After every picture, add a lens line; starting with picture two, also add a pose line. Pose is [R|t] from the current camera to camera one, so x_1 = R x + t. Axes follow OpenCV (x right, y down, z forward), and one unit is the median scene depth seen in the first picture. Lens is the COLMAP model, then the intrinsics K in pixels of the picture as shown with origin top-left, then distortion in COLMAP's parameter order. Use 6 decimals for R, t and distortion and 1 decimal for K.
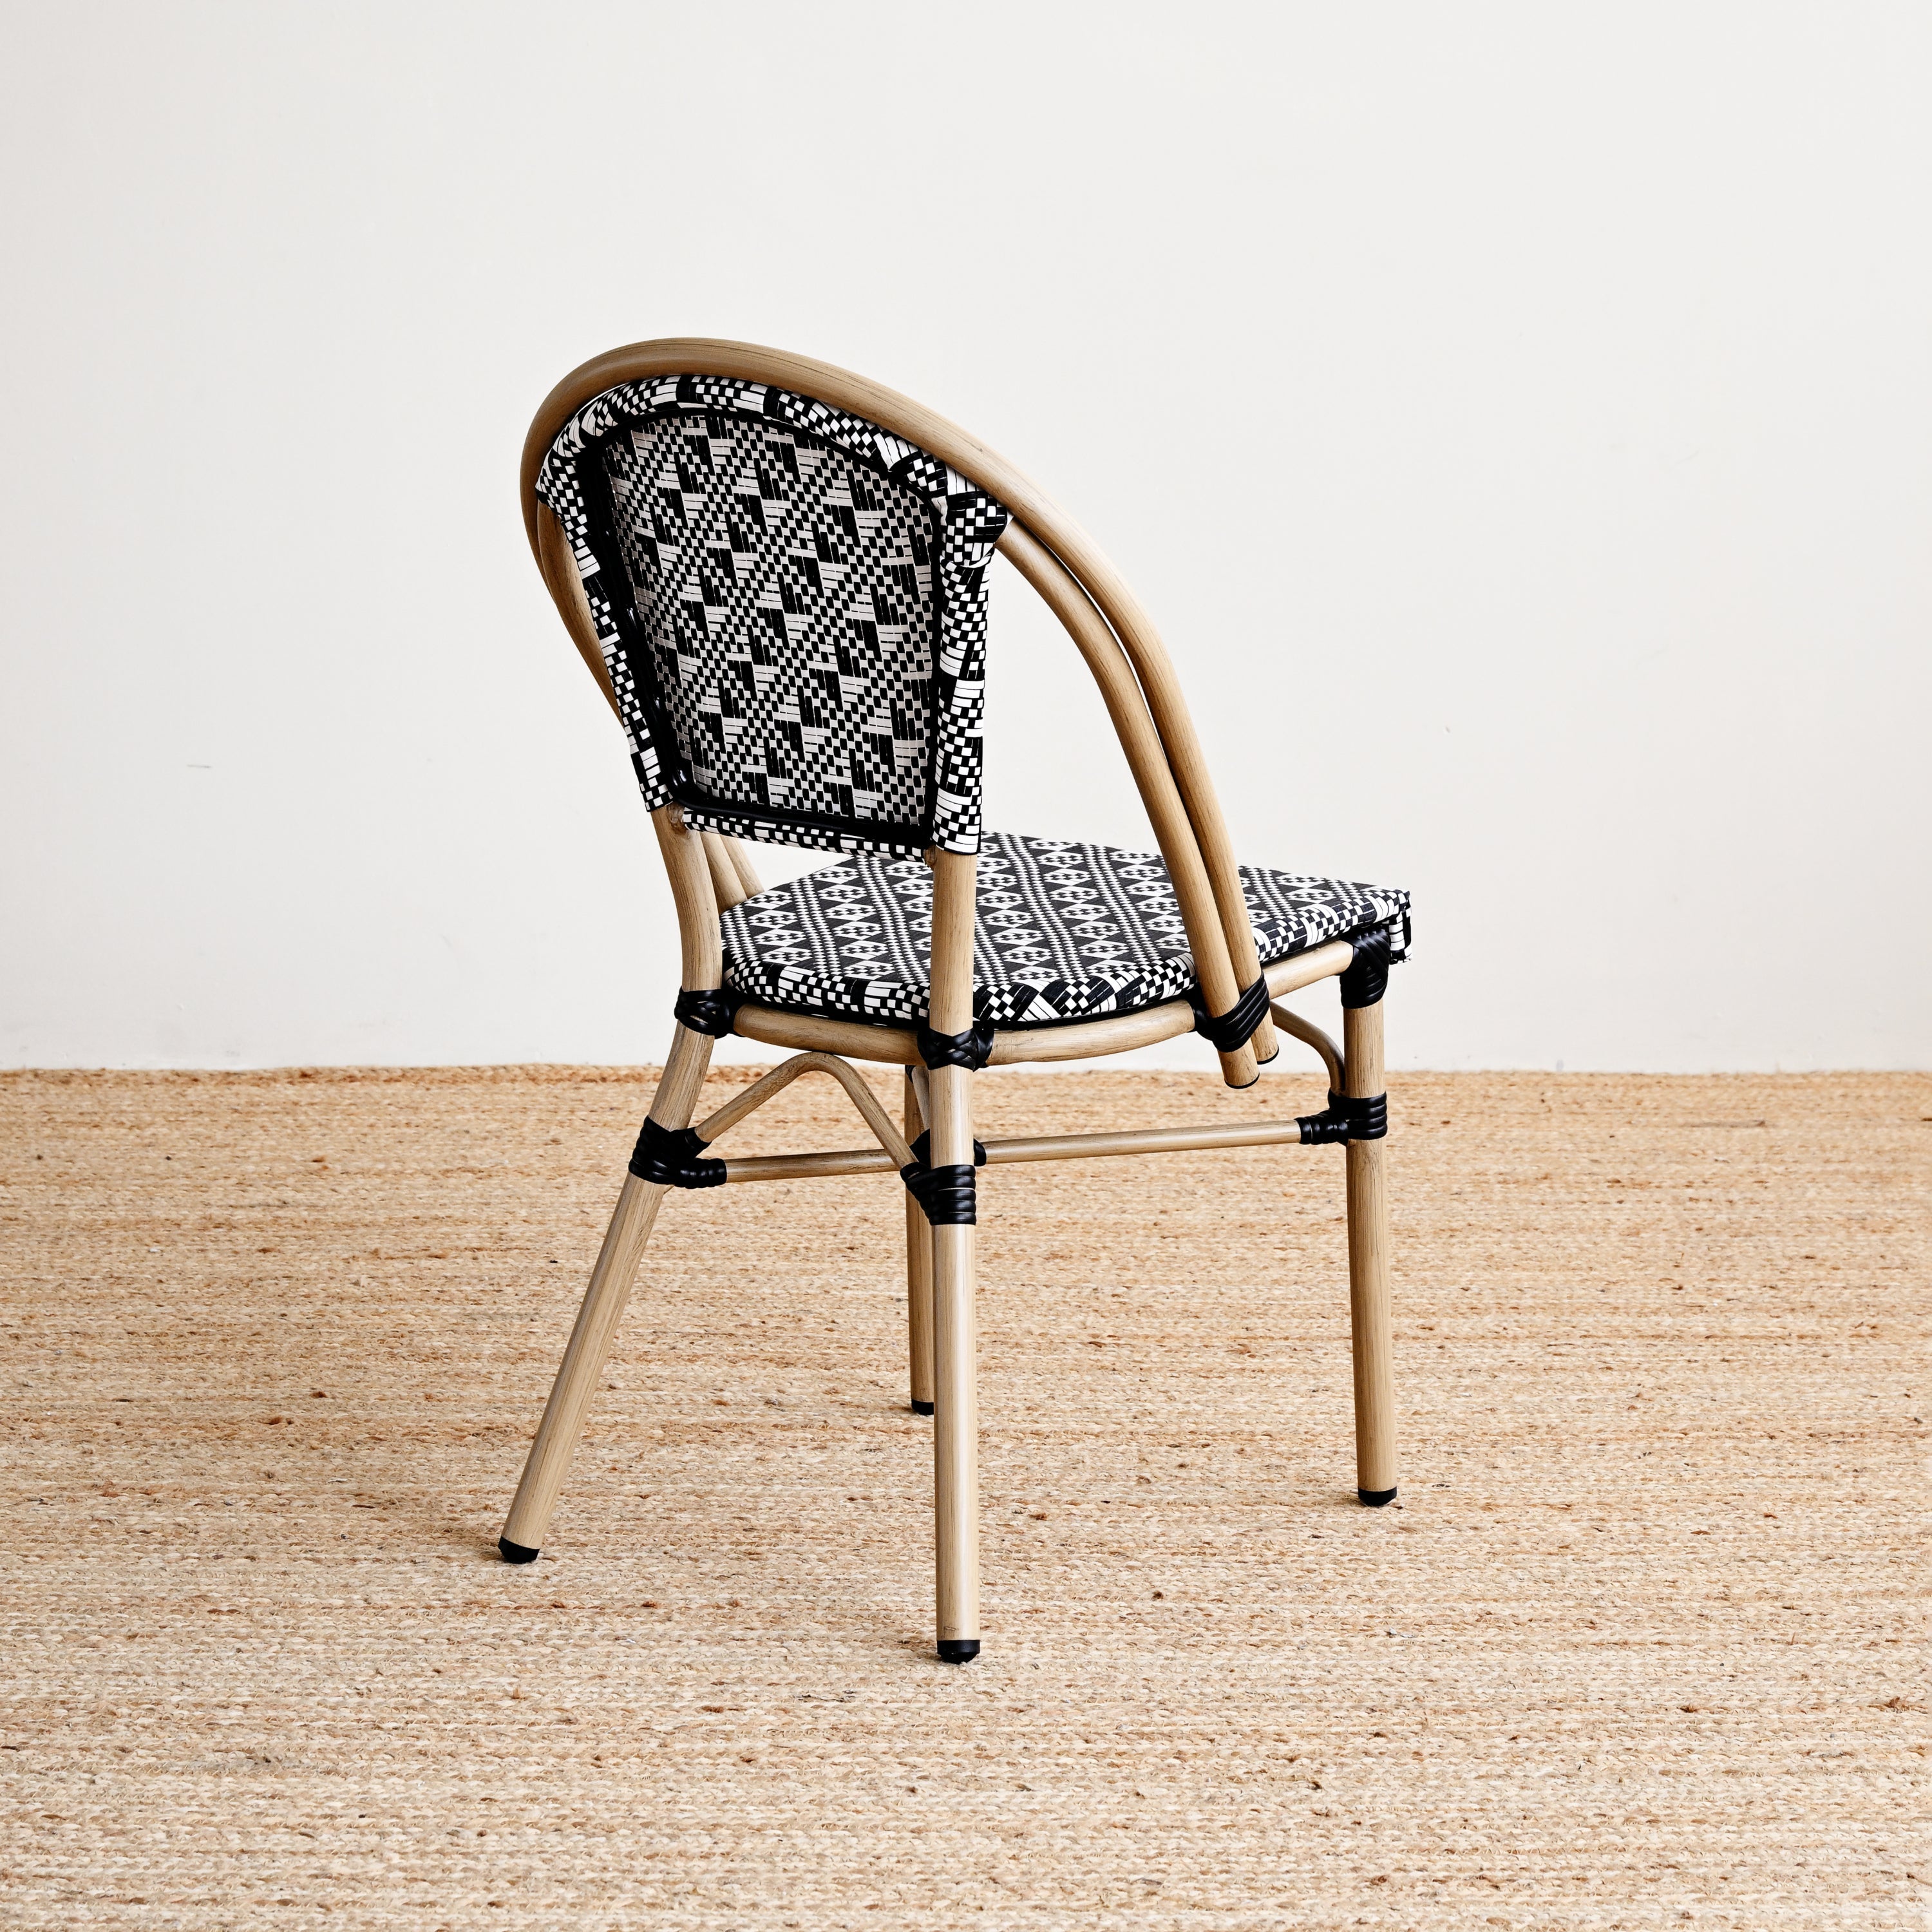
lens RADIAL K [[11032.5, 0, 764.0], [0, 11032.5, 962.6], [0, 0, 1]] dist [-0.276252, 5.491296]
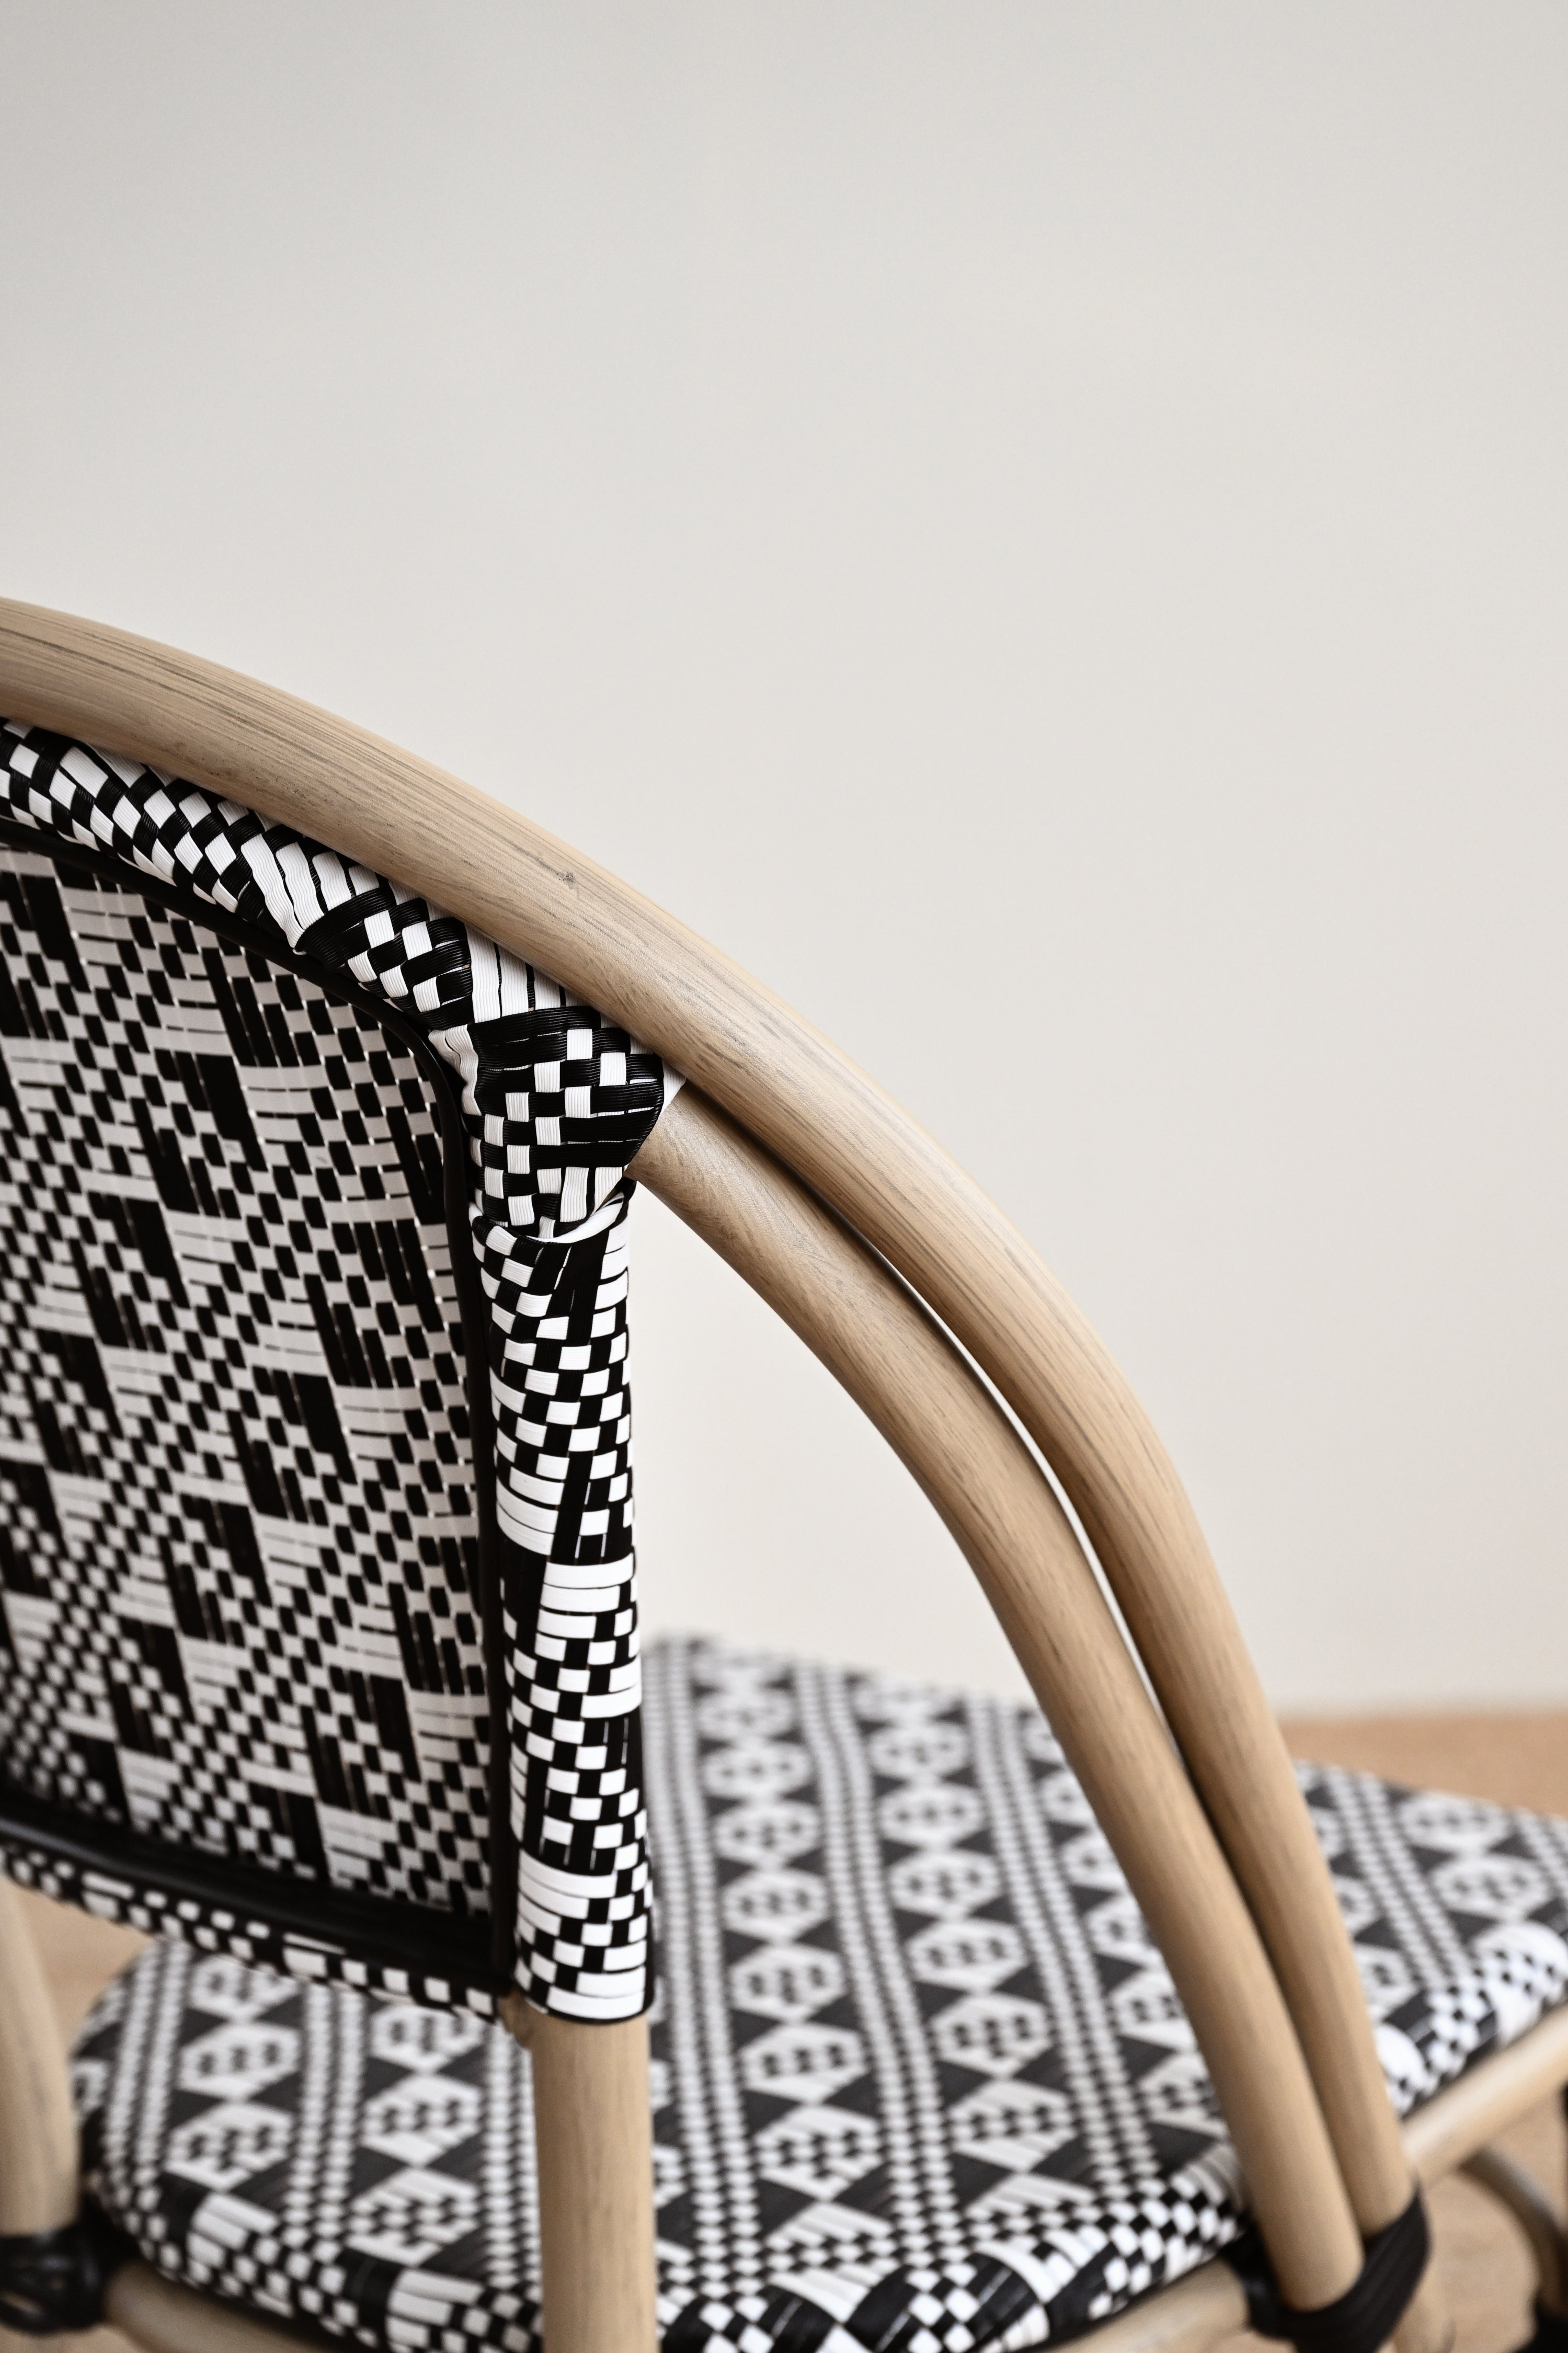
lens RADIAL K [[4182.1, 0, 784.0], [0, 4182.1, 1176.5], [0, 0, 1]] dist [-0.017164, 0.053151]
pose [[0.999104, -0.029061, -0.030767, 0.028951], [0.029787, 0.999283, 0.023385, -0.040132], [0.030065, -0.024281, 0.999253, 0.871193]]
